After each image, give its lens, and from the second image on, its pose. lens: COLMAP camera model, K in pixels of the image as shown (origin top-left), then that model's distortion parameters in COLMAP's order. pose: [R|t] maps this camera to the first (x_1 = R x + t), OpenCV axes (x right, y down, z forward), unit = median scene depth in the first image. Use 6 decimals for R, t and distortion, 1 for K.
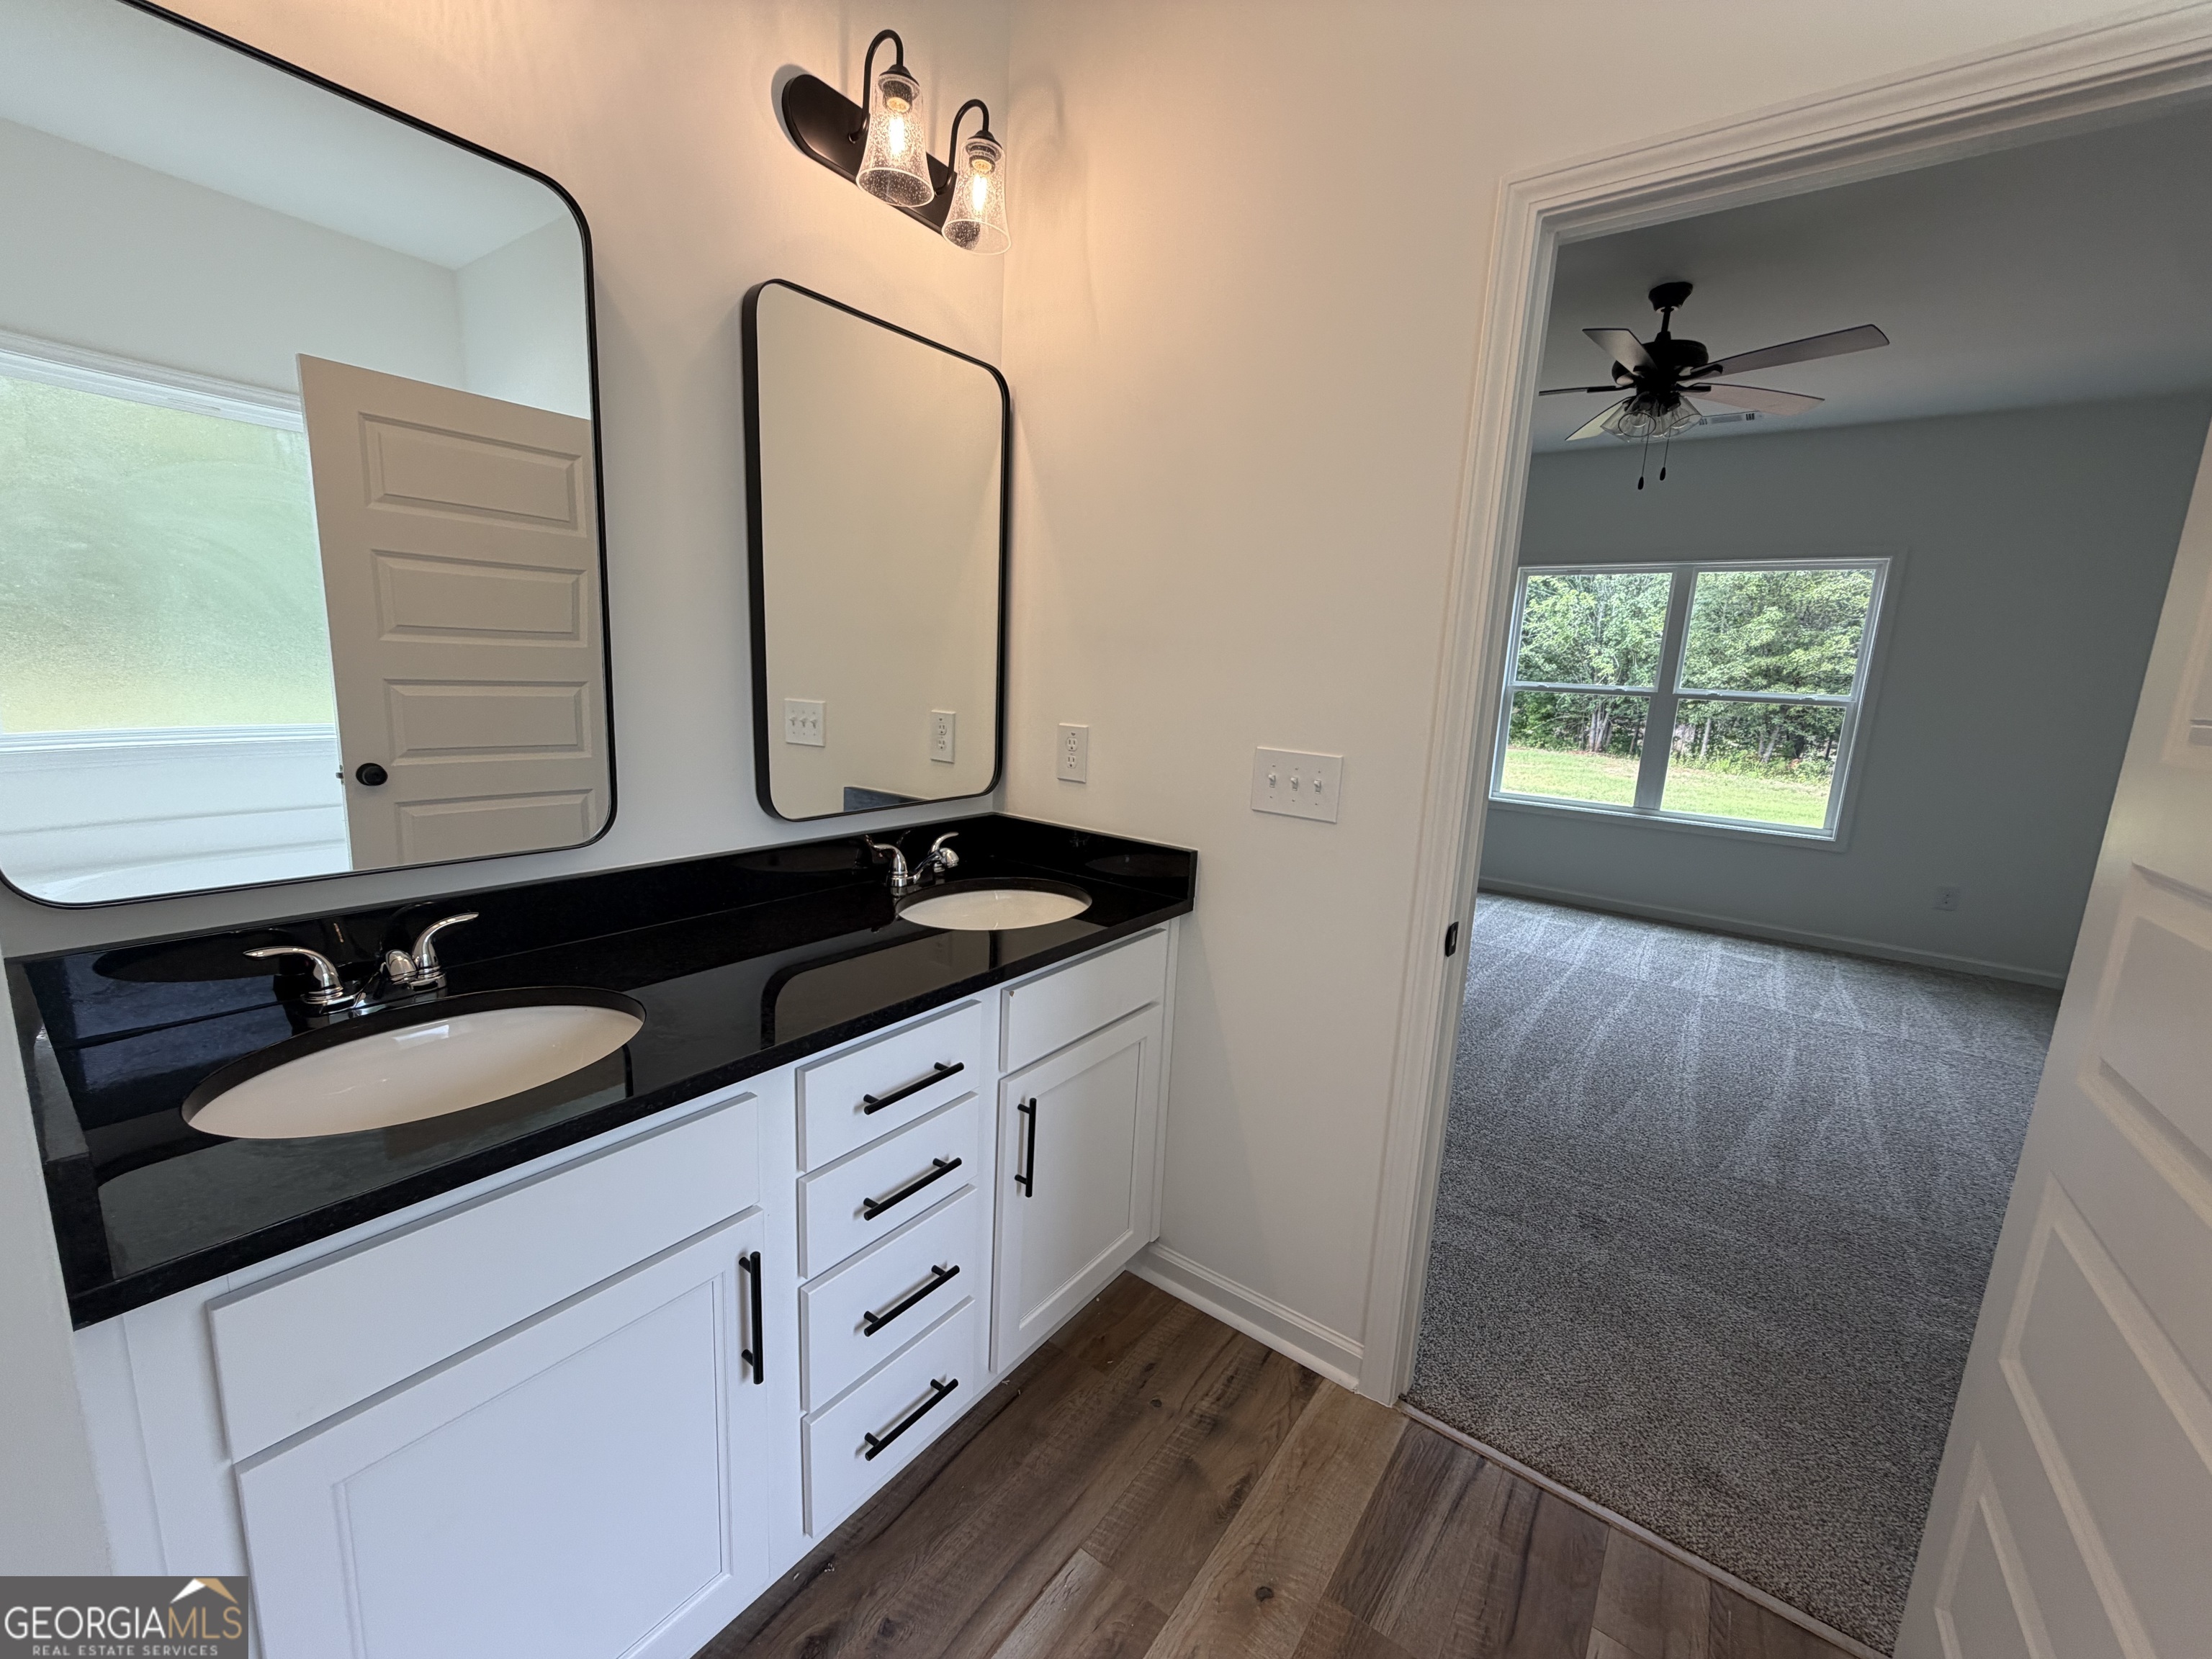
lens RADIAL K [[883.5, 0, 1103.0], [0, 883.5, 829.1], [0, 0, 1]] dist [0.001362, -0.000686]
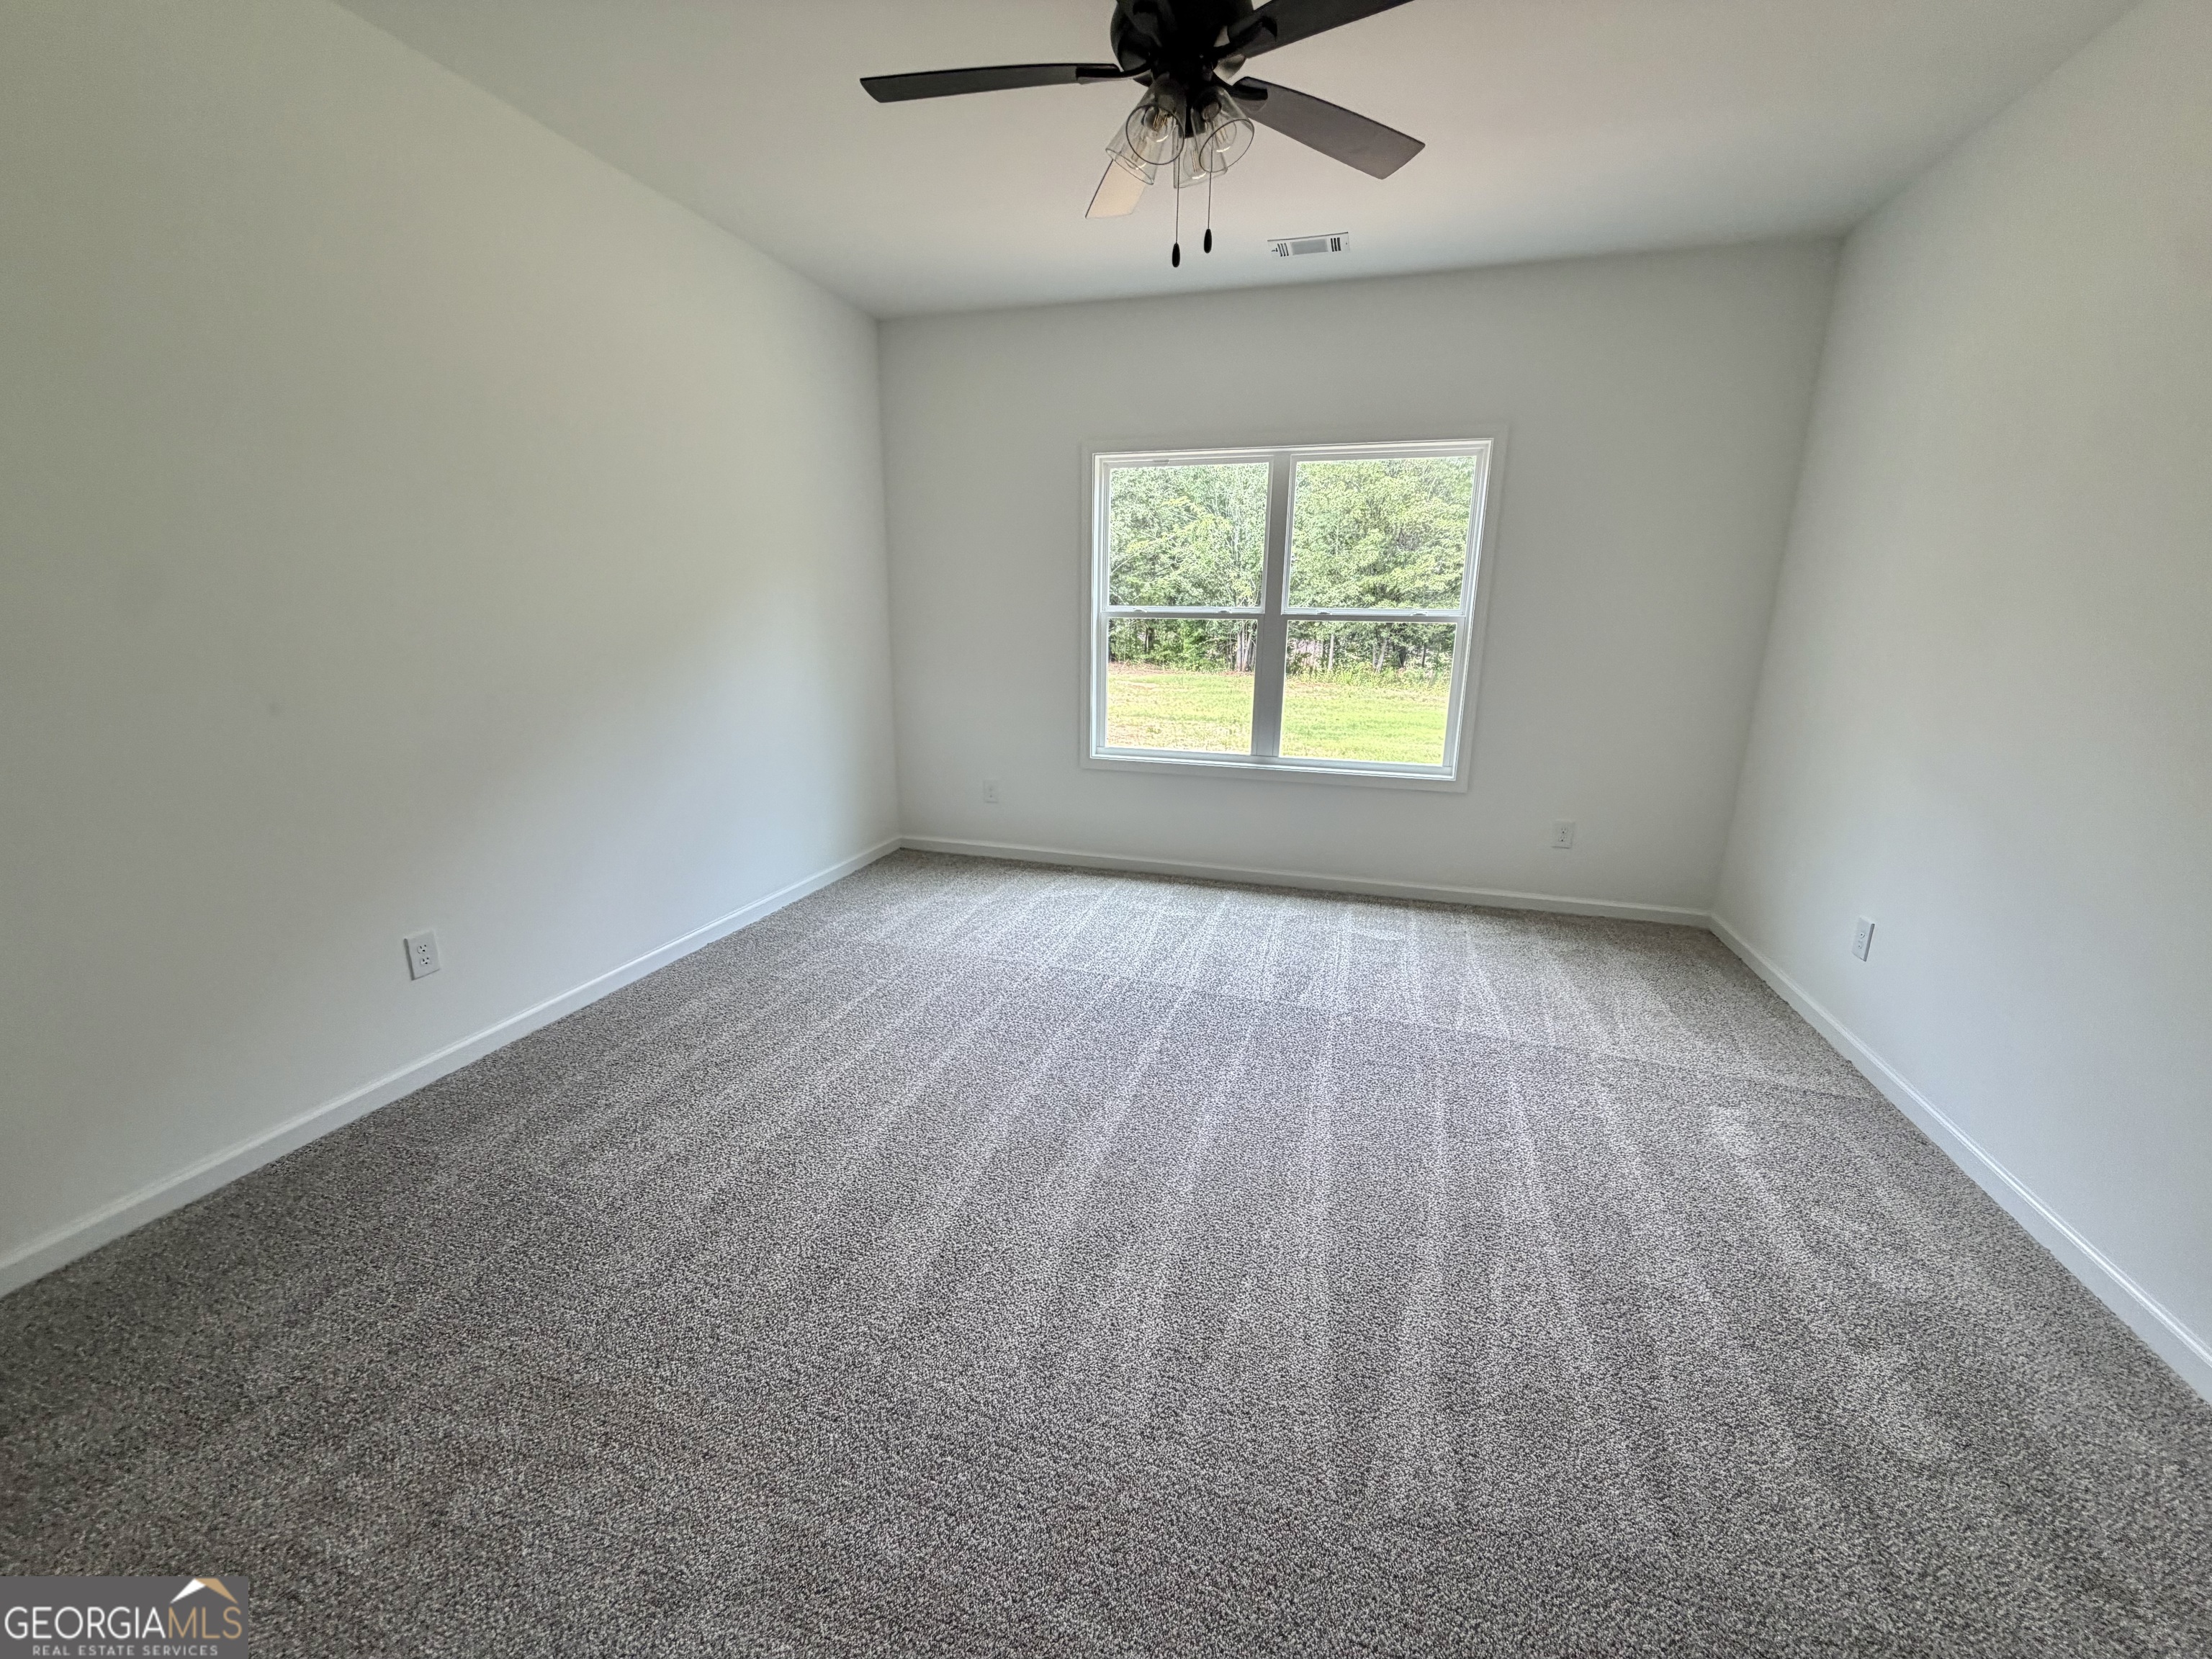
lens RADIAL K [[883.5, 0, 1103.7], [0, 883.5, 827.7], [0, 0, 1]] dist [0.001362, -0.000686]
pose [[0.939111, -0.116165, 0.323381, 0.154673], [0.093380, 0.991982, 0.085162, -0.032023], [-0.330681, -0.049779, 0.942429, 0.208029]]
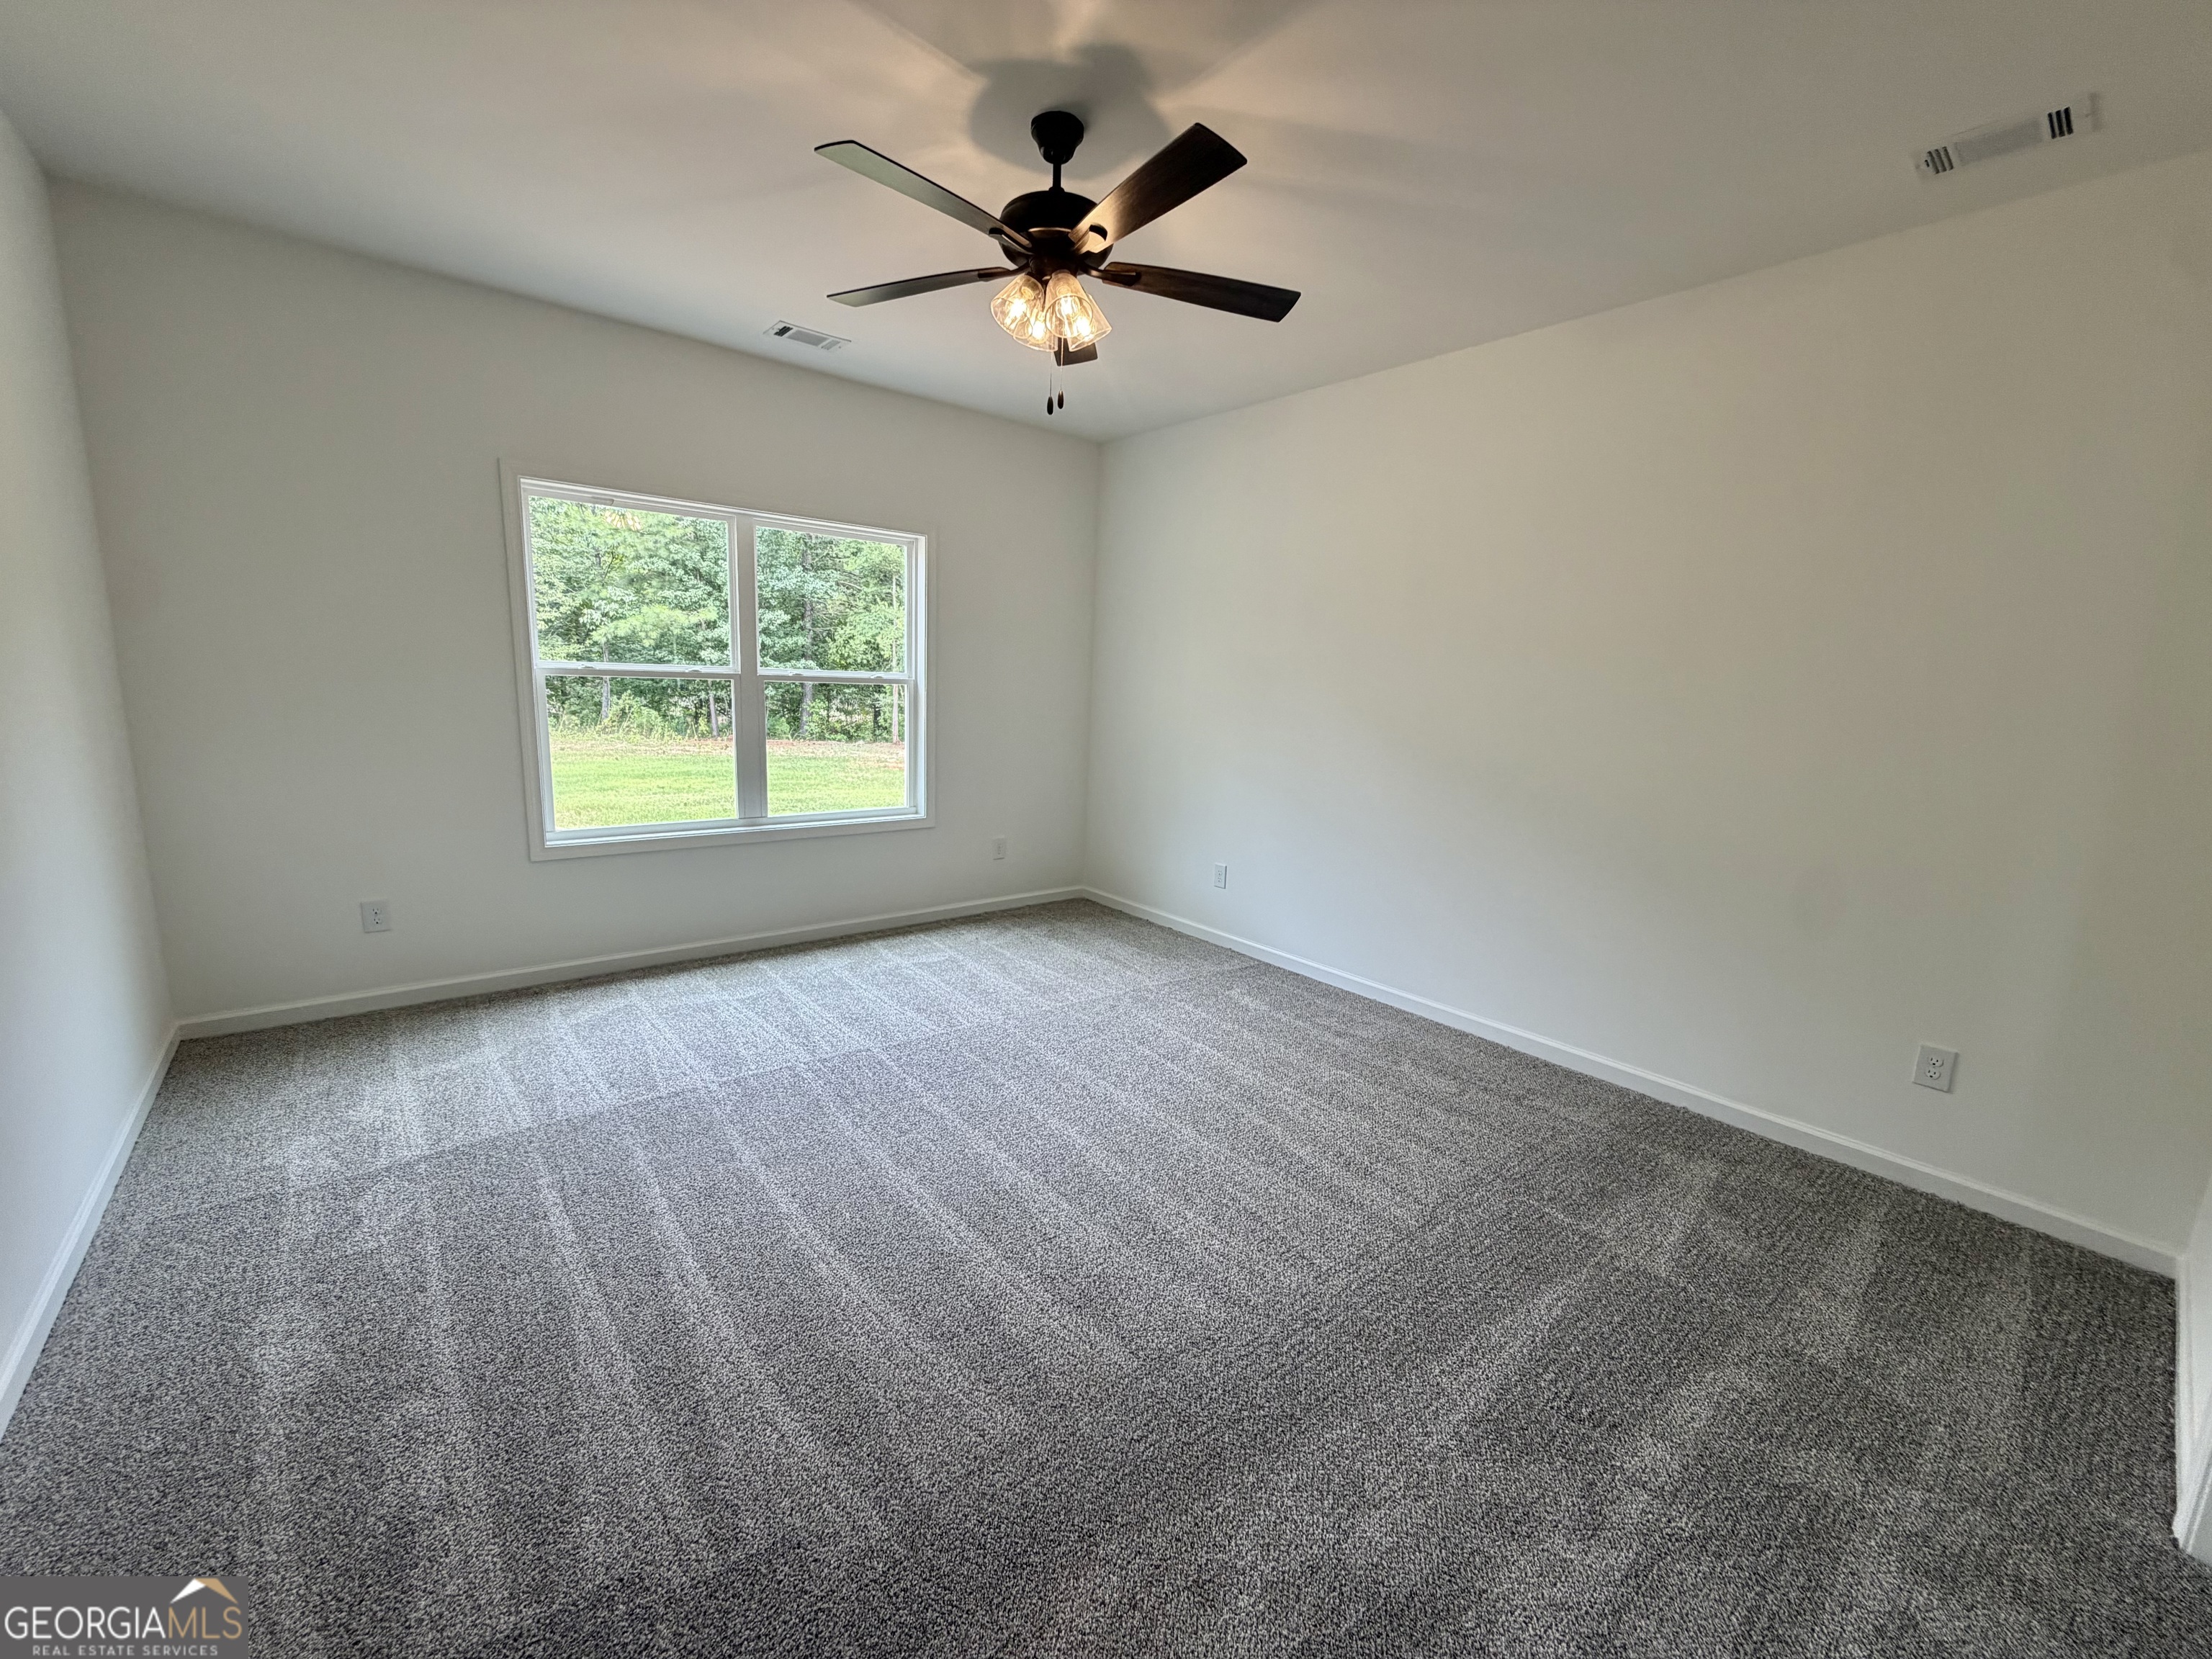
lens RADIAL K [[883.5, 0, 1090.7], [0, 883.5, 834.4], [0, 0, 1]] dist [0.001362, -0.000686]
pose [[0.244684, -0.209300, 0.946744, -0.061574], [0.147086, 0.973136, 0.177121, -0.083067], [-0.958382, 0.095914, 0.268896, 0.381172]]
